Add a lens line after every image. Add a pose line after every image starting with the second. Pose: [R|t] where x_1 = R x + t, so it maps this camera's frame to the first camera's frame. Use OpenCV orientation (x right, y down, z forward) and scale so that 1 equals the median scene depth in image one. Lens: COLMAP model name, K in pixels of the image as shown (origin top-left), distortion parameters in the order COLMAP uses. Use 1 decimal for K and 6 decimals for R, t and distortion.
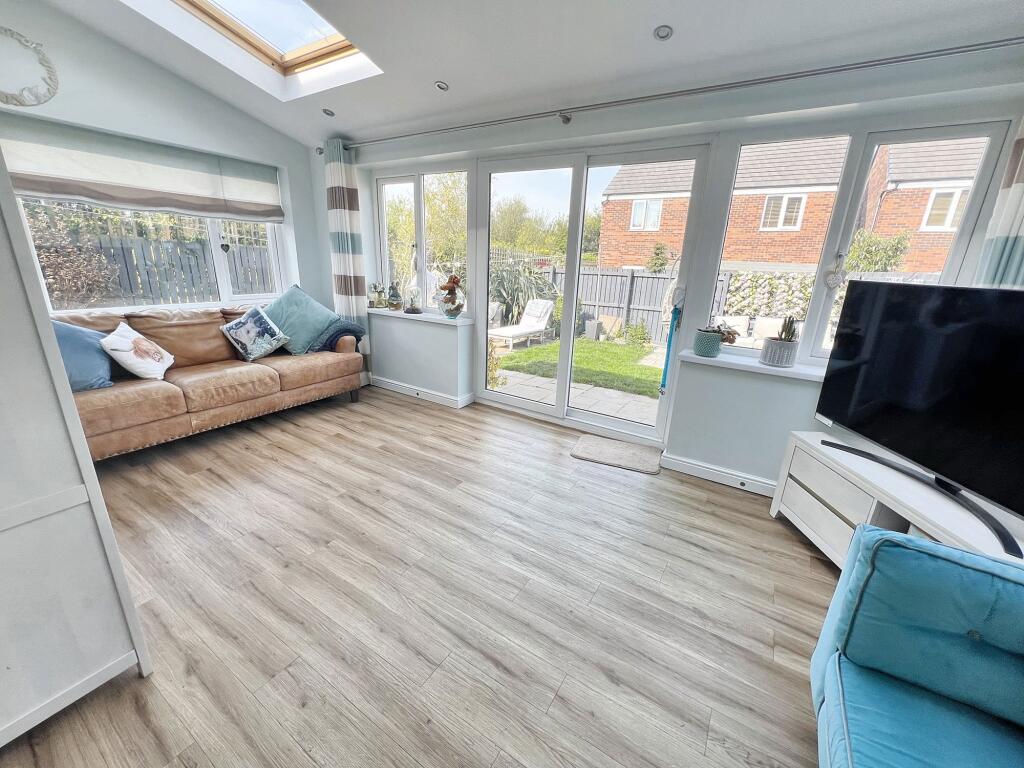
lens RADIAL K [[408.9, 0, 512.9], [0, 408.9, 384.5], [0, 0, 1]] dist [-0.000176, -0.000505]
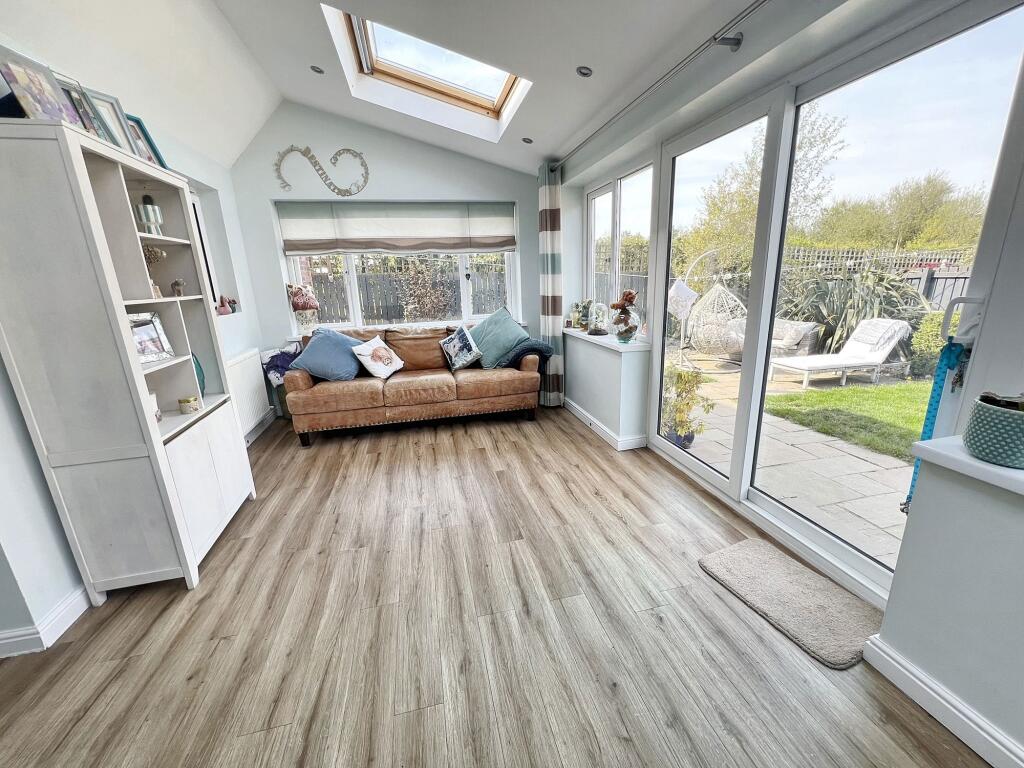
lens RADIAL K [[409.5, 0, 512.1], [0, 409.5, 385.2], [0, 0, 1]] dist [-0.001374, -0.000088]
pose [[0.712758, 0.115821, -0.691781, 0.284240], [-0.143786, 0.989454, 0.017513, -0.058221], [0.686514, 0.086986, 0.721895, 0.253410]]
